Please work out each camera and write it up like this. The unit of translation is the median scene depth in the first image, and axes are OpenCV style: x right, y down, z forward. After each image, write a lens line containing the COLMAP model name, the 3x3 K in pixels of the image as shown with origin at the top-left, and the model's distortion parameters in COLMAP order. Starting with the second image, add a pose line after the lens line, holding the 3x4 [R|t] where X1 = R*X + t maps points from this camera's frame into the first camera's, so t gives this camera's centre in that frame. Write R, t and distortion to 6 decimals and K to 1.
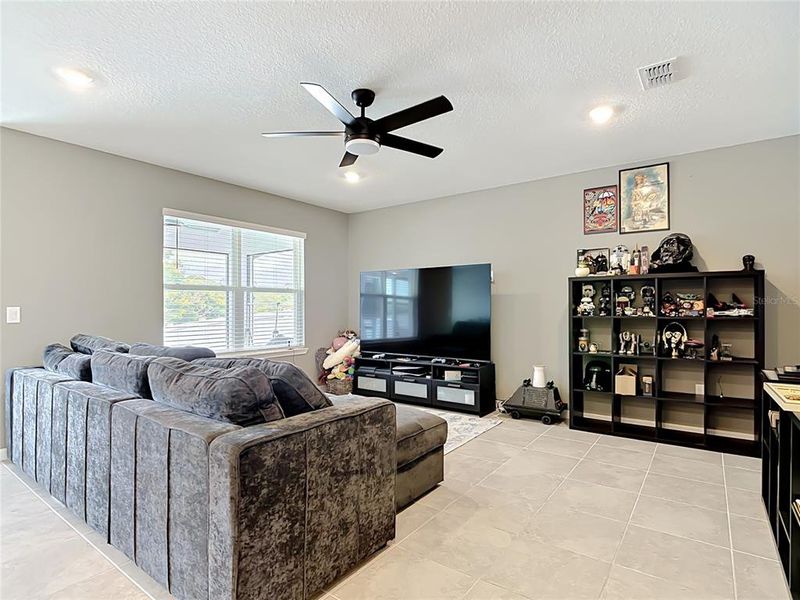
lens RADIAL K [[418.2, 0, 400.0], [0, 418.2, 300.0], [0, 0, 1]] dist [0.014617, -0.034360]
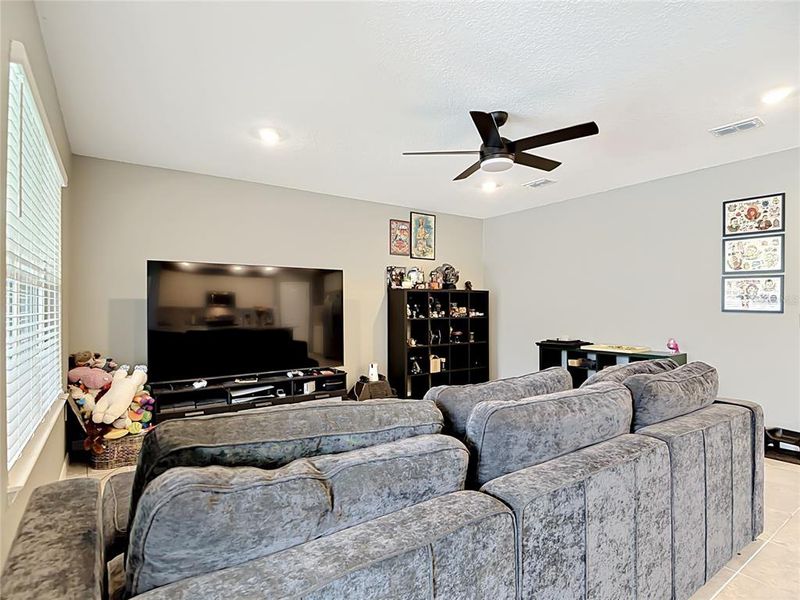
lens RADIAL K [[418.2, 0, 400.0], [0, 418.2, 300.0], [0, 0, 1]] dist [0.014617, -0.034360]
pose [[0.329801, 0.030107, 0.943570, -0.746331], [-0.001413, 0.999506, -0.031398, 0.020792], [-0.944049, 0.009021, 0.329681, 0.566082]]
